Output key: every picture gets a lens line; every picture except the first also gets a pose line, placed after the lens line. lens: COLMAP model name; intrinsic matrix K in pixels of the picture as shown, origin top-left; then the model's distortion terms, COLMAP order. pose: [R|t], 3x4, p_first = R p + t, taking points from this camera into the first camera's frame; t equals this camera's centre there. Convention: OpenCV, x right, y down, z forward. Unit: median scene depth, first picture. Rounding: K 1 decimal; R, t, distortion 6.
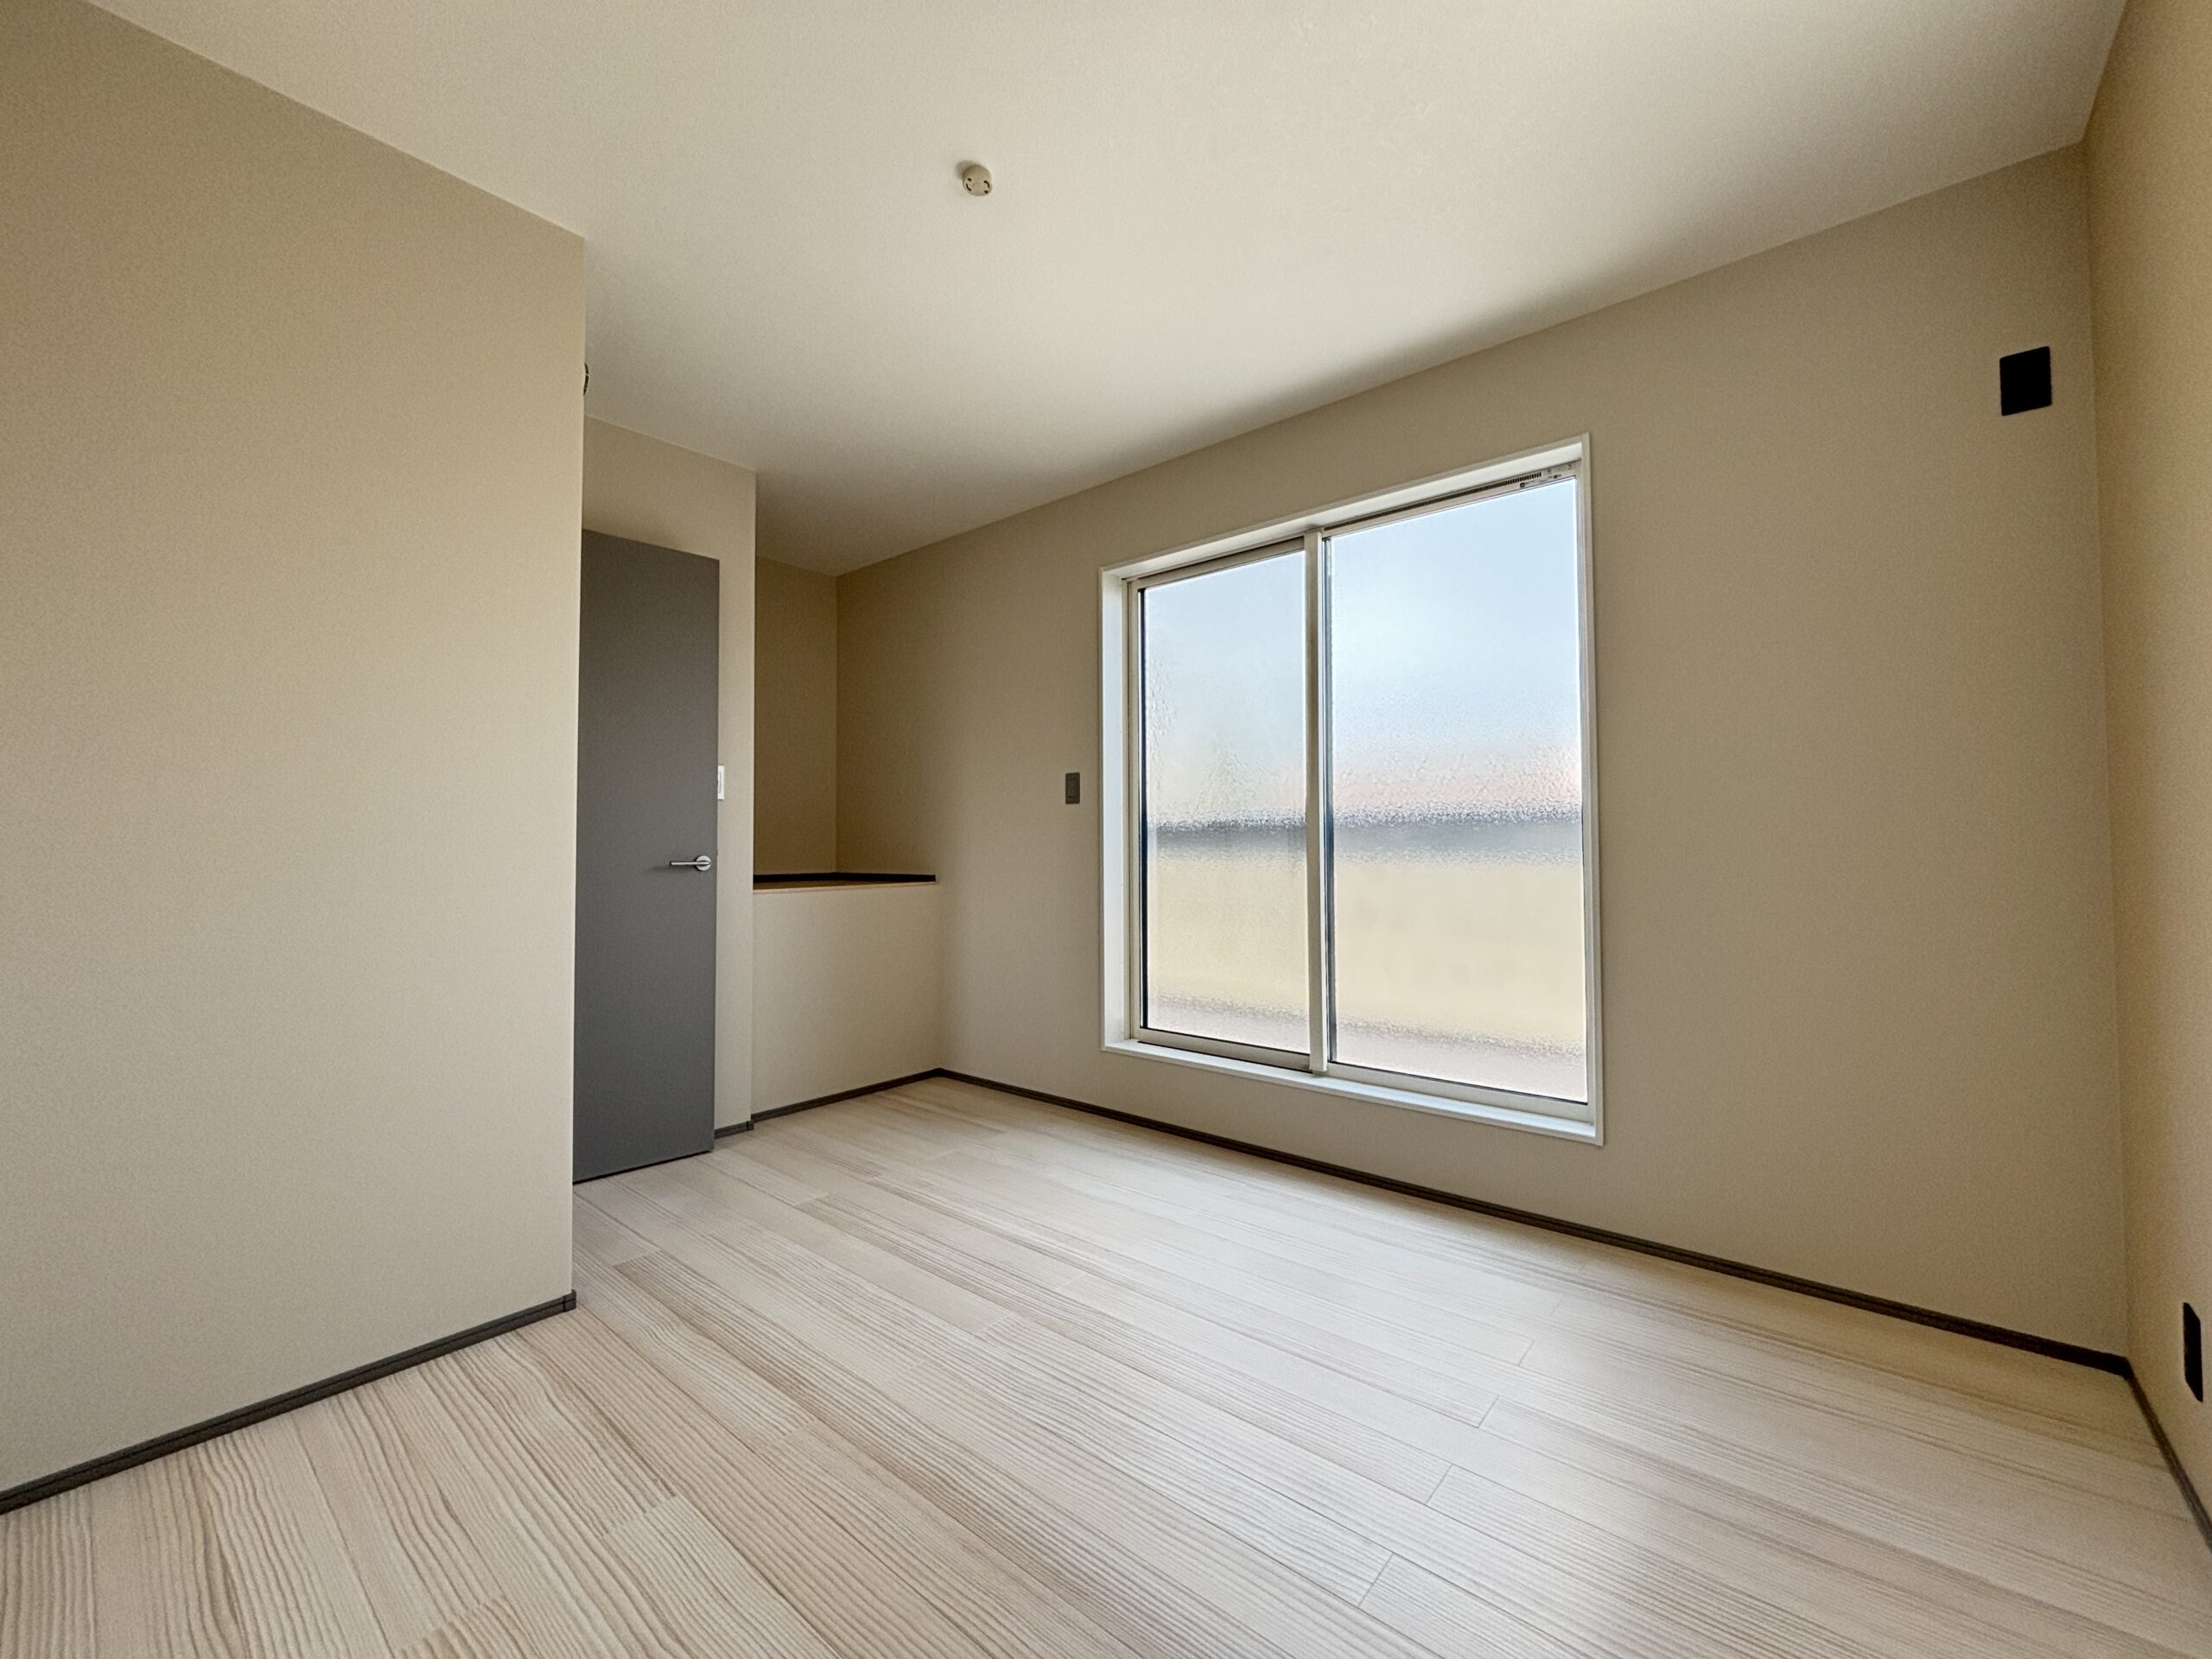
lens RADIAL K [[894.9, 0, 1109.7], [0, 894.9, 823.0], [0, 0, 1]] dist [0.000946, -0.000737]
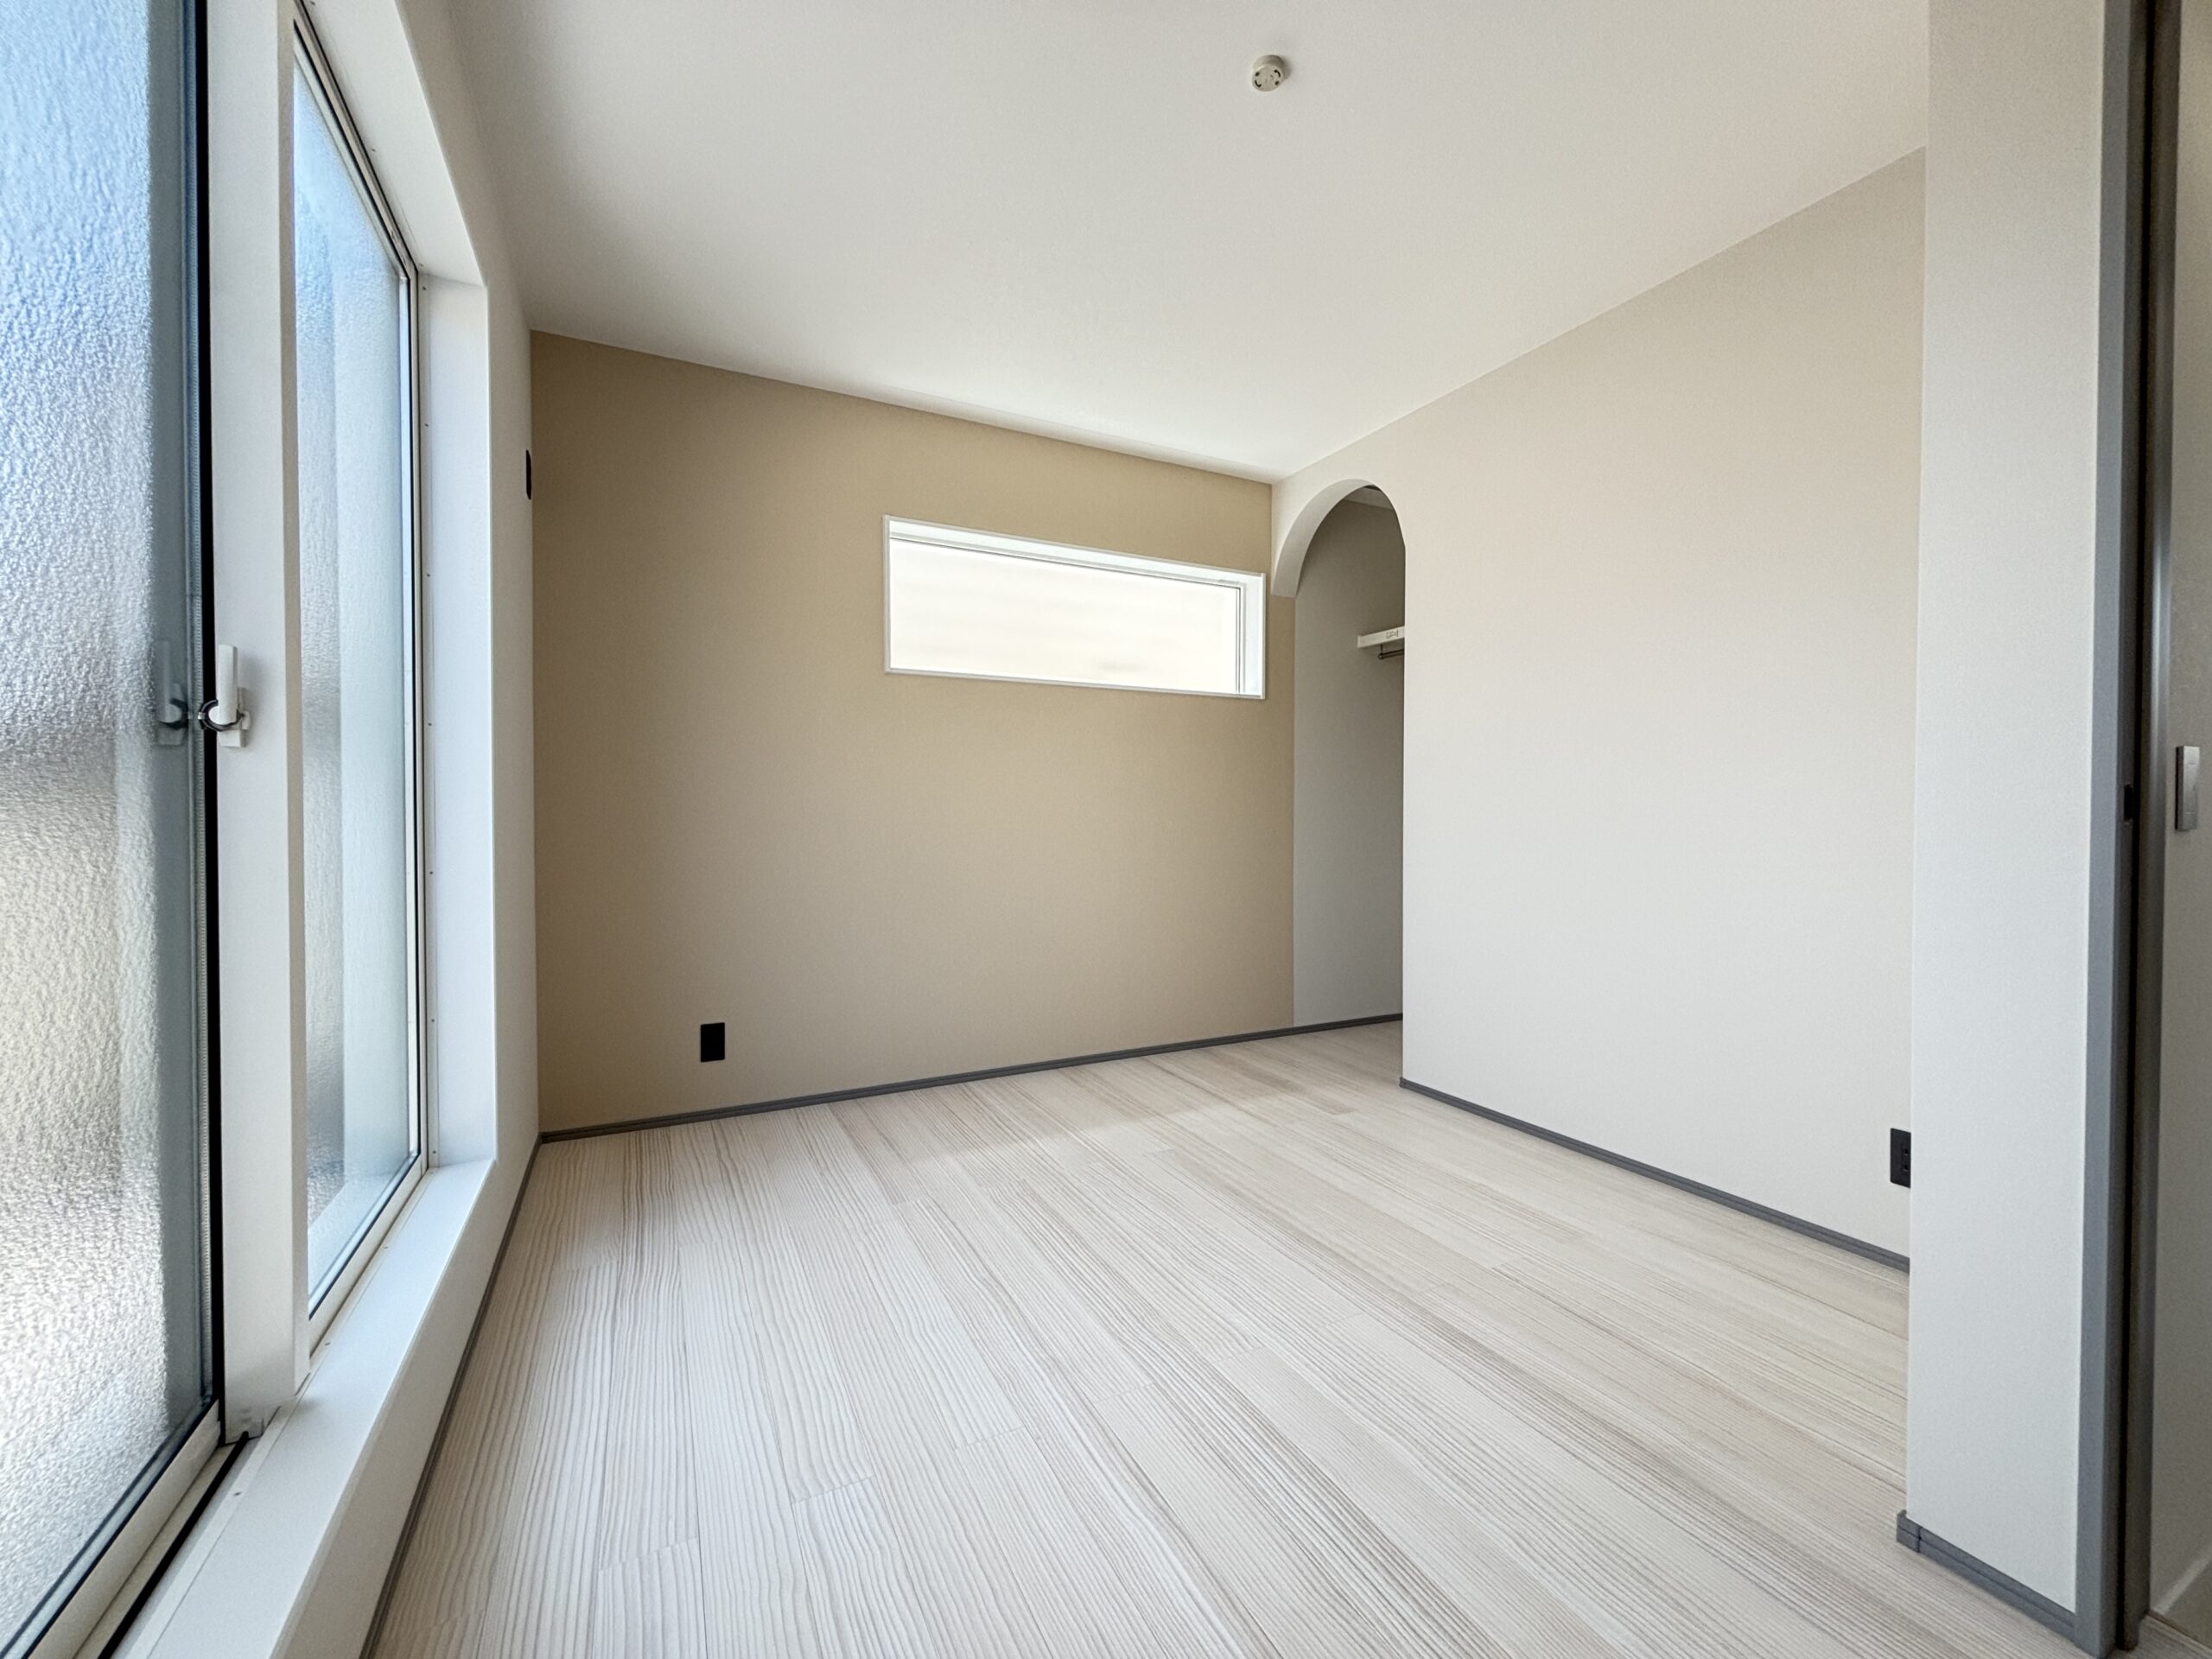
lens RADIAL K [[894.9, 0, 1109.7], [0, 894.9, 823.0], [0, 0, 1]] dist [0.000946, -0.000737]
pose [[-0.922954, -0.005833, 0.384865, -0.370595], [-0.012456, 0.999814, -0.014716, 0.064977], [-0.384708, -0.018376, -0.922855, 2.001881]]
